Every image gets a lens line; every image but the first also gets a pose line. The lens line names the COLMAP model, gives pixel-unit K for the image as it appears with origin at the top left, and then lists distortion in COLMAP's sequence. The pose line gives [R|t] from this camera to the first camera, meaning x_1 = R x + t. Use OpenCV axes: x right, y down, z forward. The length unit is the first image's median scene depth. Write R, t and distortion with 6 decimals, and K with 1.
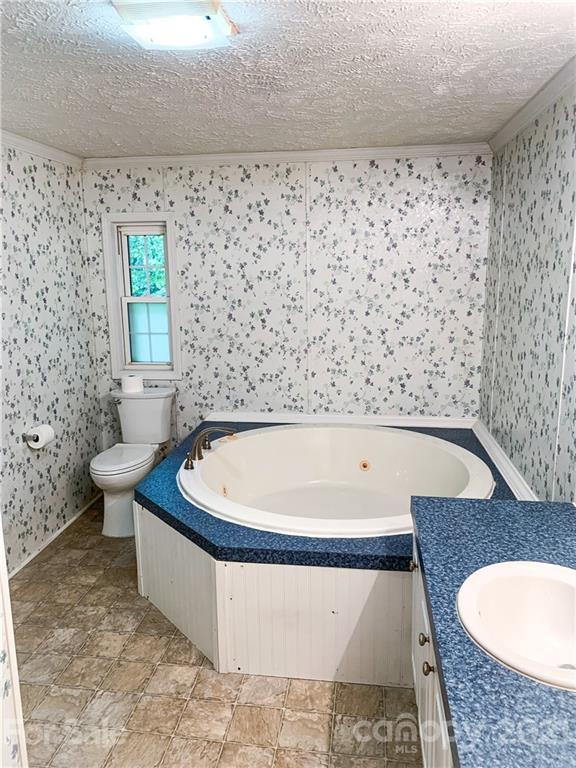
lens RADIAL K [[586.5, 0, 283.3], [0, 586.5, 387.8], [0, 0, 1]] dist [0.062239, -0.073344]
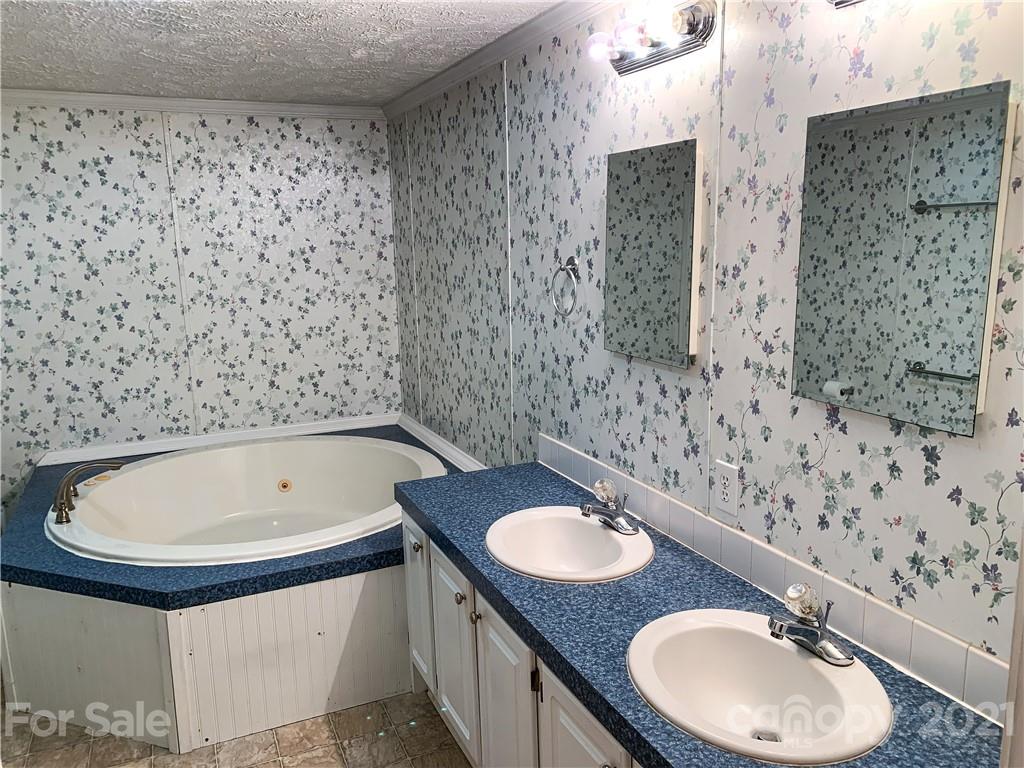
lens RADIAL K [[782.0, 0, 486.4], [0, 782.0, 399.1], [0, 0, 1]] dist [0.062239, -0.073344]
pose [[0.853764, -0.109916, 0.508925, -0.177934], [0.117253, 0.992943, 0.017751, 0.027579], [-0.507285, 0.044518, 0.860628, -0.102768]]
